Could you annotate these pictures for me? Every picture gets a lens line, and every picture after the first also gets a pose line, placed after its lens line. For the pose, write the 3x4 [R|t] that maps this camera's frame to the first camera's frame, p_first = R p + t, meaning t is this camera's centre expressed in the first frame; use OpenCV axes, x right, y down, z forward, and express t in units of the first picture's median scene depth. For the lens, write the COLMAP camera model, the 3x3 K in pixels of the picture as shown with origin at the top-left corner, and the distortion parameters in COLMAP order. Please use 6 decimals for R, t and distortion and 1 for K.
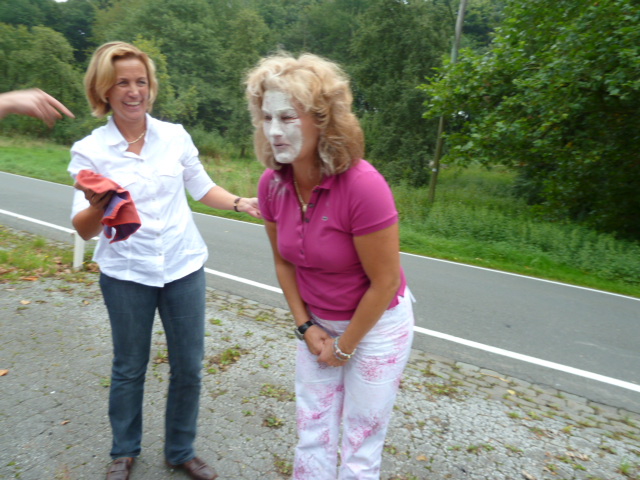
lens RADIAL K [[467.4, 0, 320.0], [0, 467.4, 240.0], [0, 0, 1]] dist [-0.007635, -0.006930]
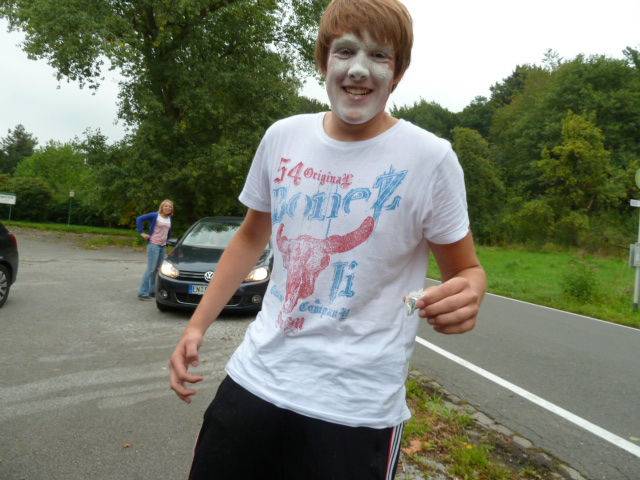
lens RADIAL K [[467.4, 0, 320.0], [0, 467.4, 240.0], [0, 0, 1]] dist [-0.007635, -0.006930]
pose [[0.725420, -0.062091, -0.685500, -0.106478], [-0.072421, 0.983510, -0.165722, -0.026011], [0.684486, 0.169863, 0.708961, 0.092224]]
